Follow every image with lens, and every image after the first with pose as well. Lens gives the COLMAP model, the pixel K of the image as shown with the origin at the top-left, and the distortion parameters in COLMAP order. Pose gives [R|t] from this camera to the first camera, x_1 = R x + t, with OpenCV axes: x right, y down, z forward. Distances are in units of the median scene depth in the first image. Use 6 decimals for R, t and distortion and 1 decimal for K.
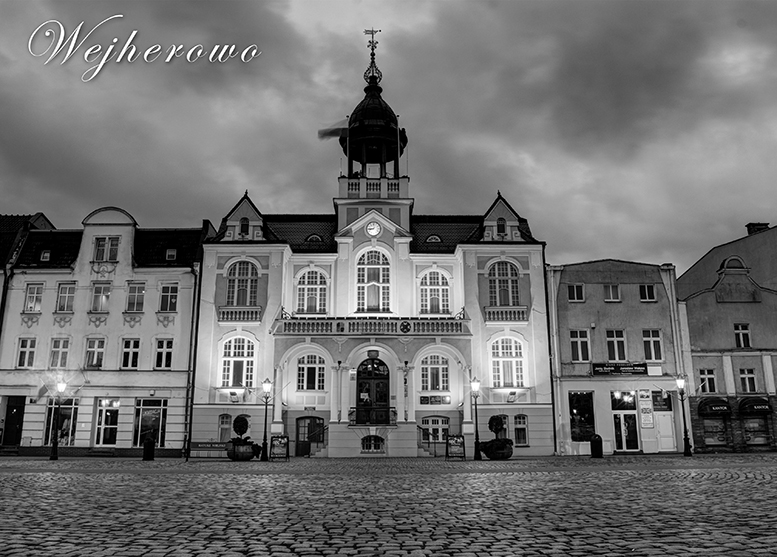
lens RADIAL K [[659.1, 0, 388.5], [0, 659.1, 278.5], [0, 0, 1]] dist [-0.071951, 0.001580]
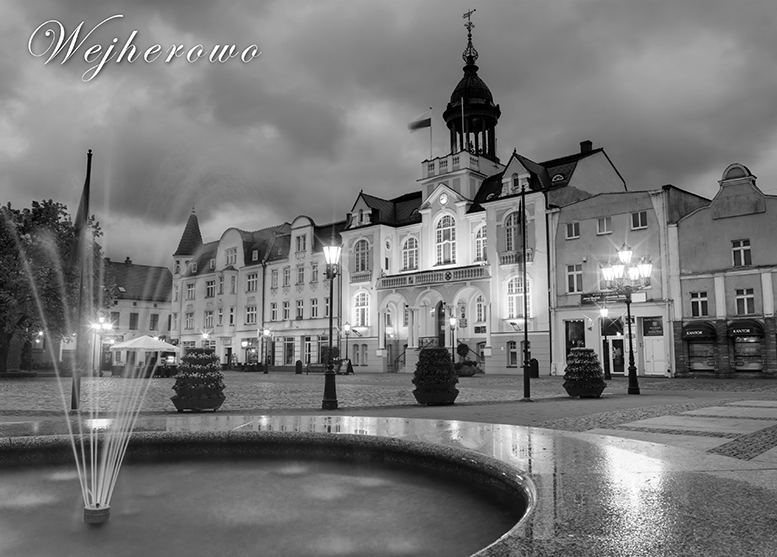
lens RADIAL K [[659.1, 0, 388.5], [0, 659.1, 278.5], [0, 0, 1]] dist [-0.071951, 0.001580]
pose [[0.699244, -0.083965, -0.709935, 0.842880], [0.165312, 0.985154, 0.046307, 0.000050], [0.695507, -0.149741, 0.702743, 0.009059]]
